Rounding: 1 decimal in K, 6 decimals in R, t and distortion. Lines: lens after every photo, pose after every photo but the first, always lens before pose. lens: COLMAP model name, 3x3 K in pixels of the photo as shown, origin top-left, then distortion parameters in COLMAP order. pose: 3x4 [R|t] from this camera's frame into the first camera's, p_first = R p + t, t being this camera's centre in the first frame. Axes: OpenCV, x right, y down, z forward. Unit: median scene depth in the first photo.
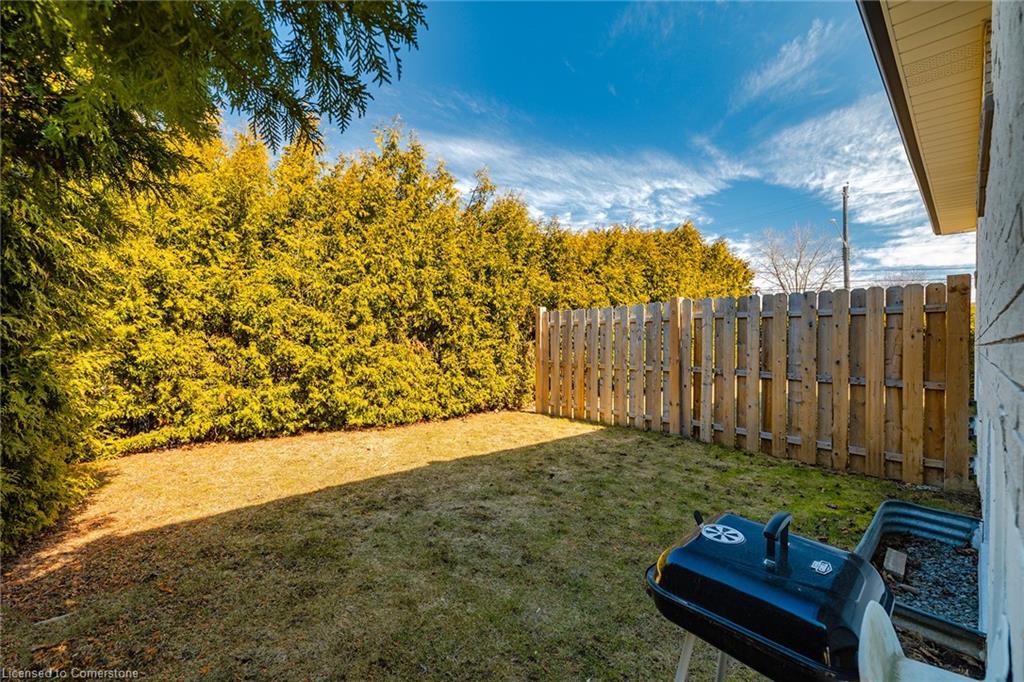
lens RADIAL K [[425.6, 0, 514.0], [0, 425.6, 339.1], [0, 0, 1]] dist [0.000173, -0.000028]
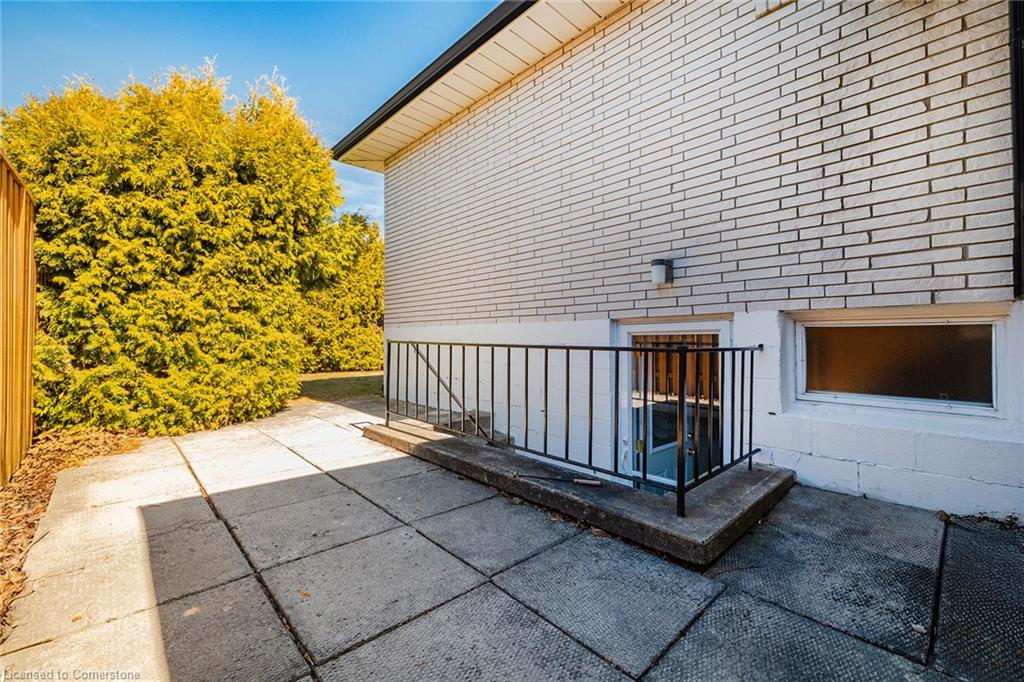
lens RADIAL K [[425.6, 0, 513.4], [0, 425.6, 339.2], [0, 0, 1]] dist [0.000173, -0.000028]
pose [[0.999905, -0.012468, 0.005817, 0.420156], [0.012452, 0.999919, 0.002765, 0.071928], [-0.005851, -0.002693, 0.999979, -1.023536]]
